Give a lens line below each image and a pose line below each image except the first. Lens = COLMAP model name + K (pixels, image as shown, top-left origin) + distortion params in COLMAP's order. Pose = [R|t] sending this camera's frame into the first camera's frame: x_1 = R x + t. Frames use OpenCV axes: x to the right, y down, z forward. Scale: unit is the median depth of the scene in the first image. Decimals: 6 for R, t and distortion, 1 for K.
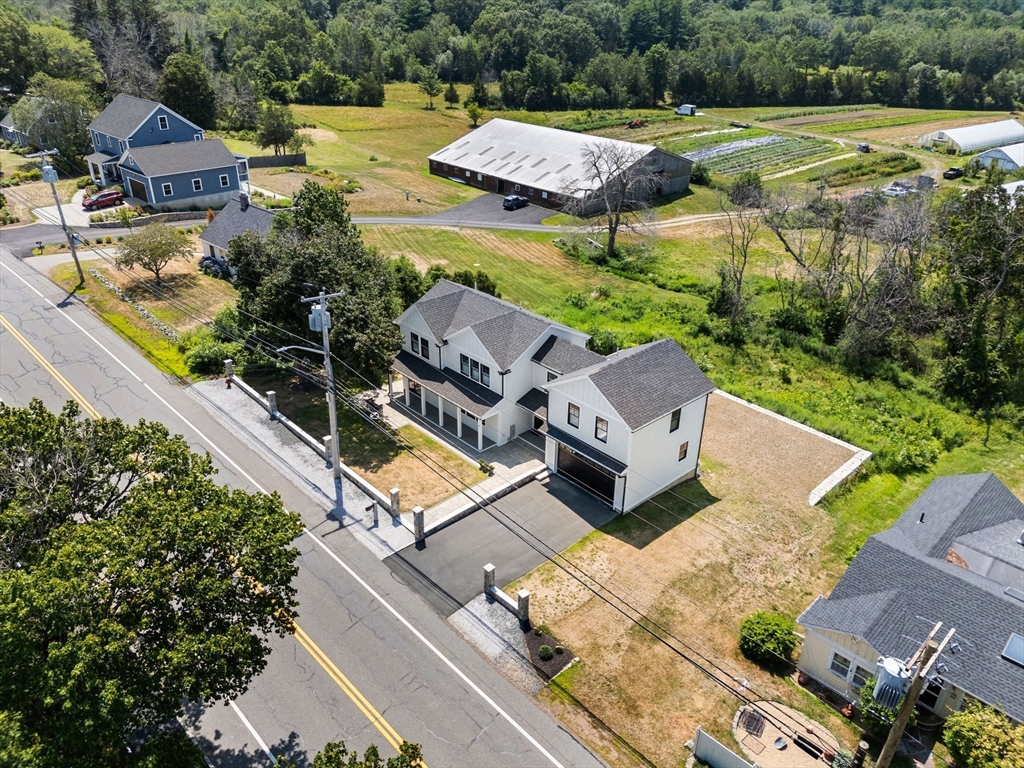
lens RADIAL K [[727.5, 0, 512.0], [0, 727.5, 384.0], [0, 0, 1]] dist [0.035894, 0.000456]
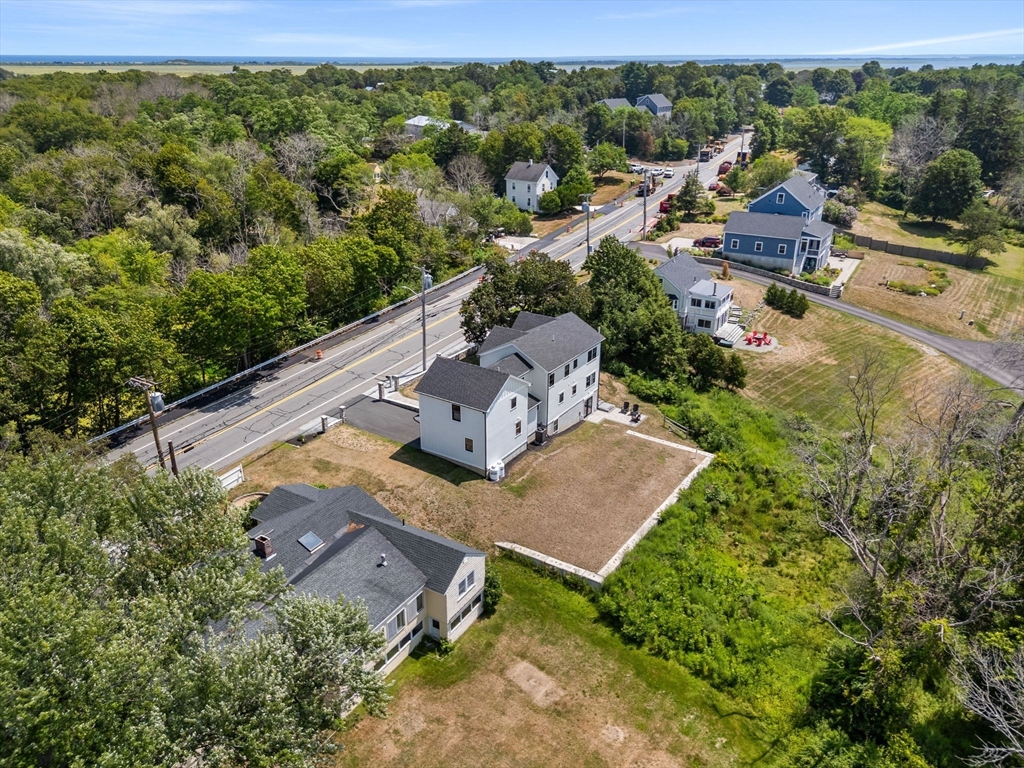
lens RADIAL K [[727.5, 0, 512.0], [0, 727.5, 384.0], [0, 0, 1]] dist [0.035894, 0.000456]
pose [[0.280940, 0.385317, -0.878979, 1.376421], [-0.460527, 0.857657, 0.228777, -0.347682], [0.842014, 0.340521, 0.418399, 0.435059]]
